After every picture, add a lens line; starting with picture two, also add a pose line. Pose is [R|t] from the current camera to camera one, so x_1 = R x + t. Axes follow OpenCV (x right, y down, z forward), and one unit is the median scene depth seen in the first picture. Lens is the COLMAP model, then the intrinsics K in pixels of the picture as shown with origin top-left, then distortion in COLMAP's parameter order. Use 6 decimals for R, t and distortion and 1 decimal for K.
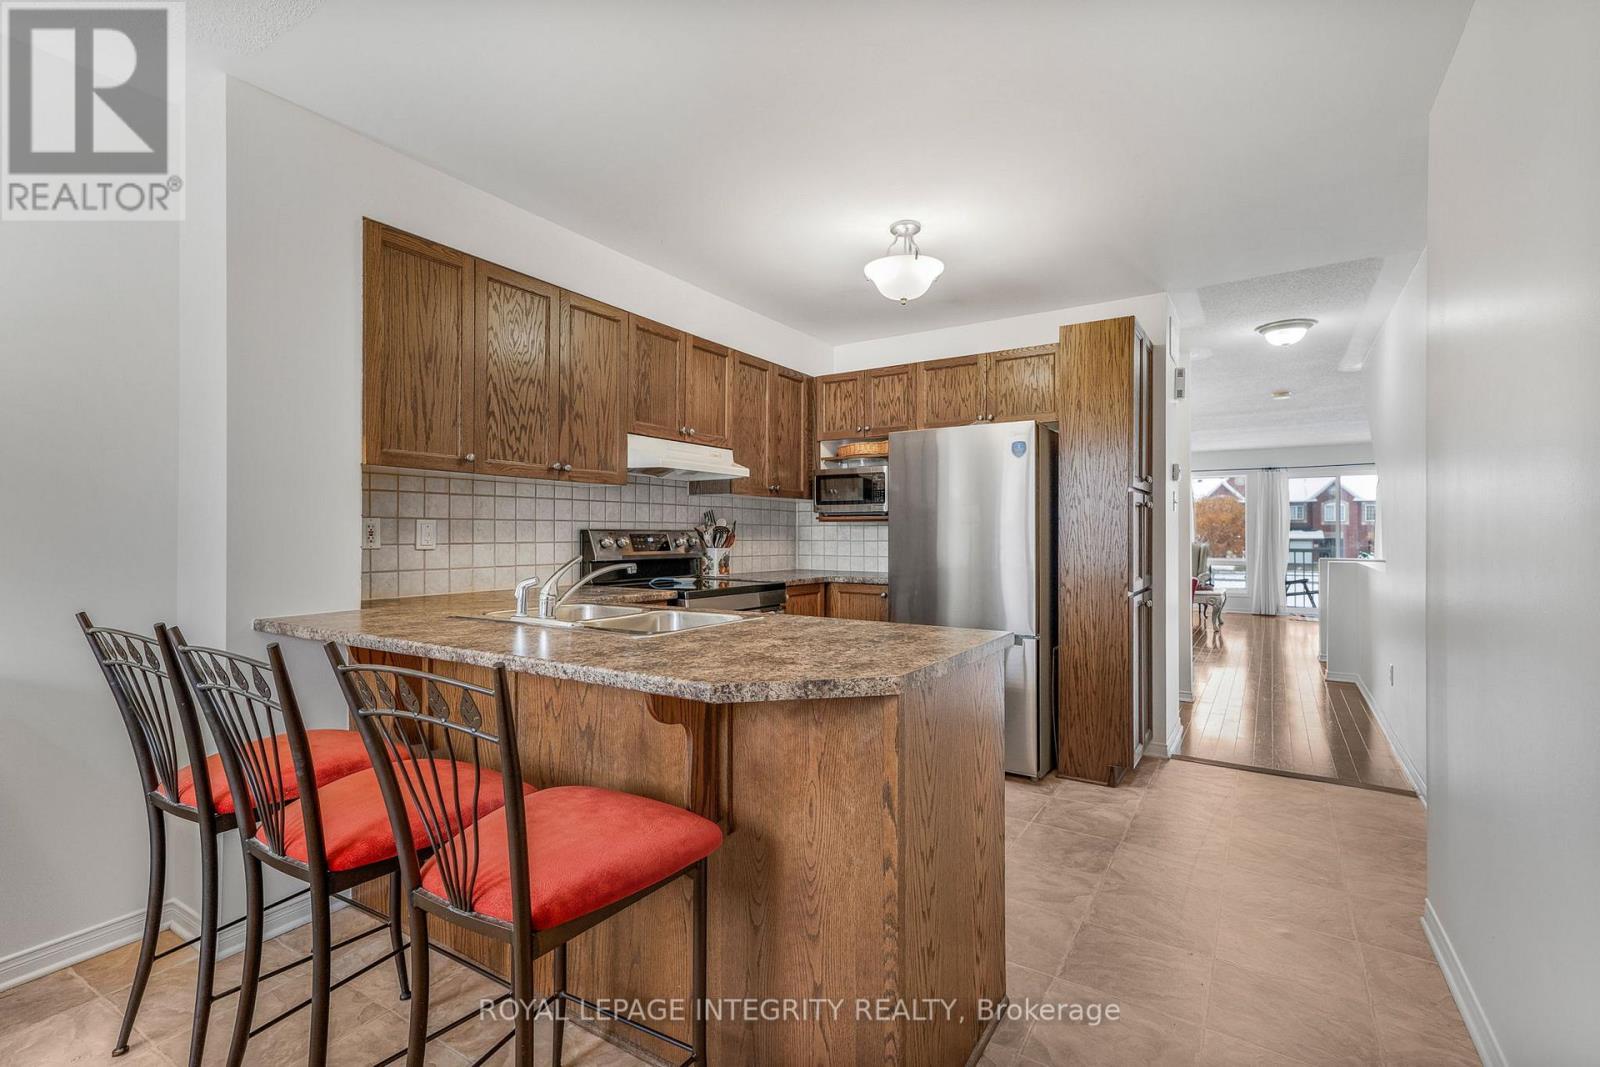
lens RADIAL K [[727.0, 0, 802.8], [0, 727.0, 535.0], [0, 0, 1]] dist [0.024211, -0.000184]
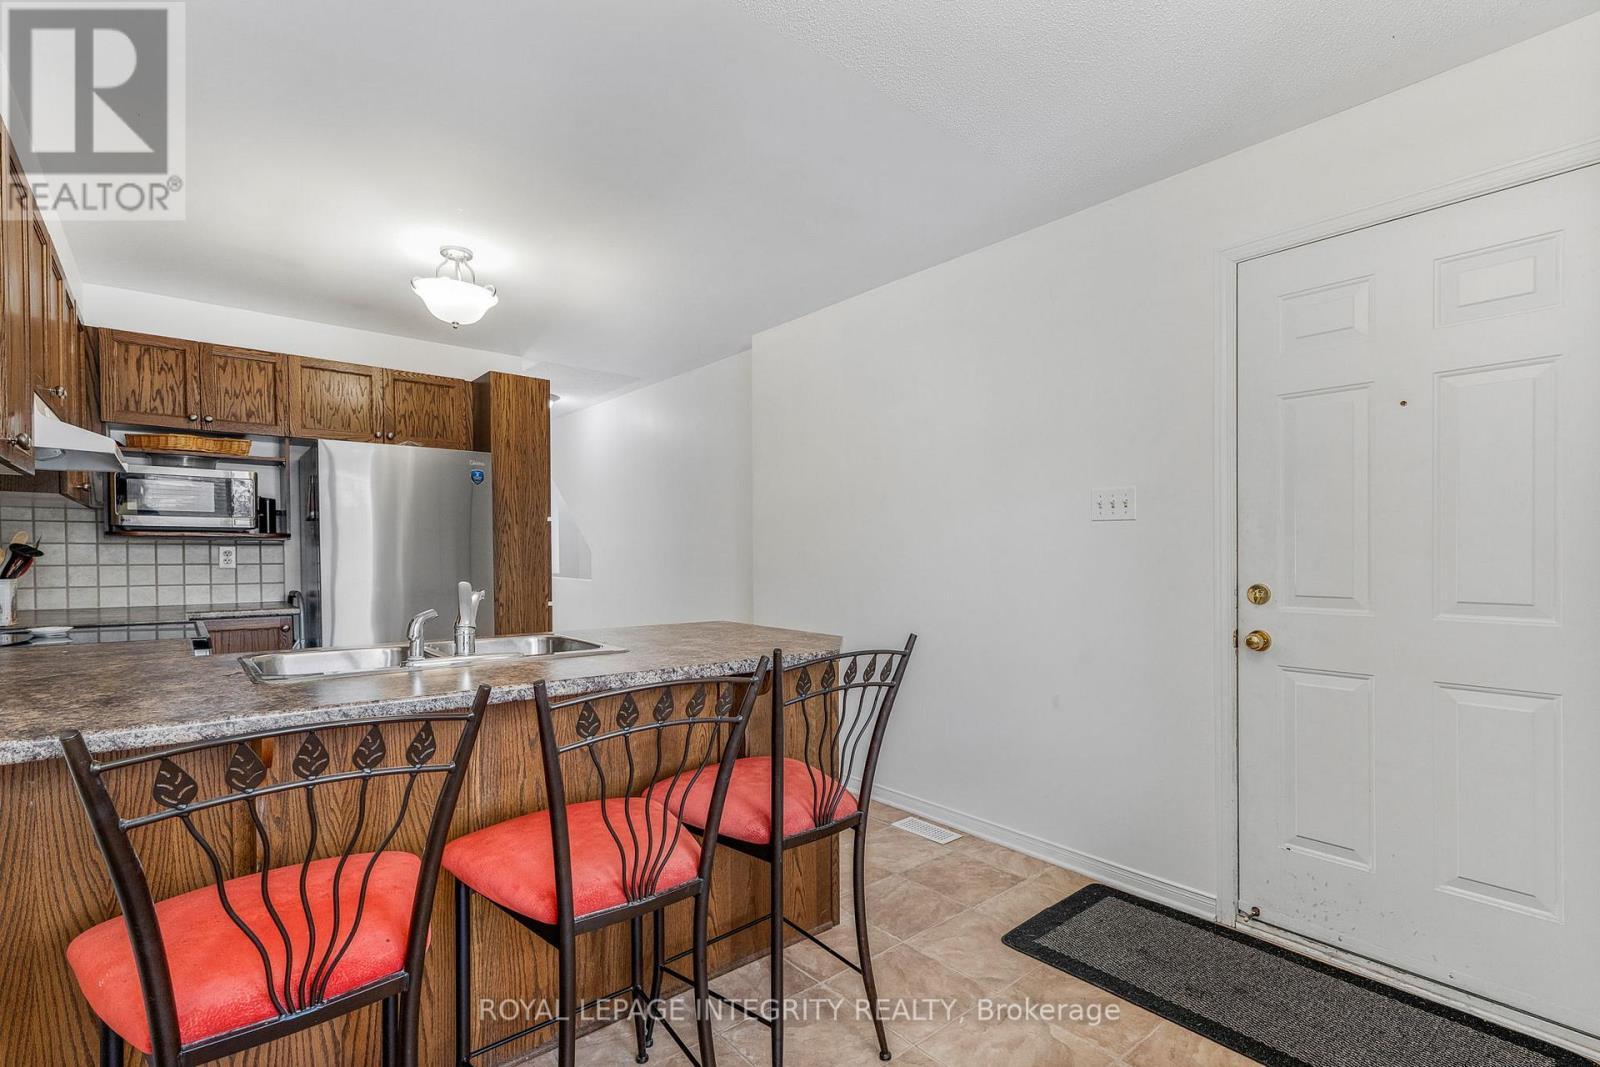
lens RADIAL K [[758.0, 0, 800.0], [0, 758.0, 533.5], [0, 0, 1]] dist [0.002291, -0.000128]
pose [[0.310336, 0.024948, 0.950300, -0.979203], [-0.000133, 0.999657, -0.026201, -0.007759], [-0.950627, 0.008005, 0.310232, 0.304583]]
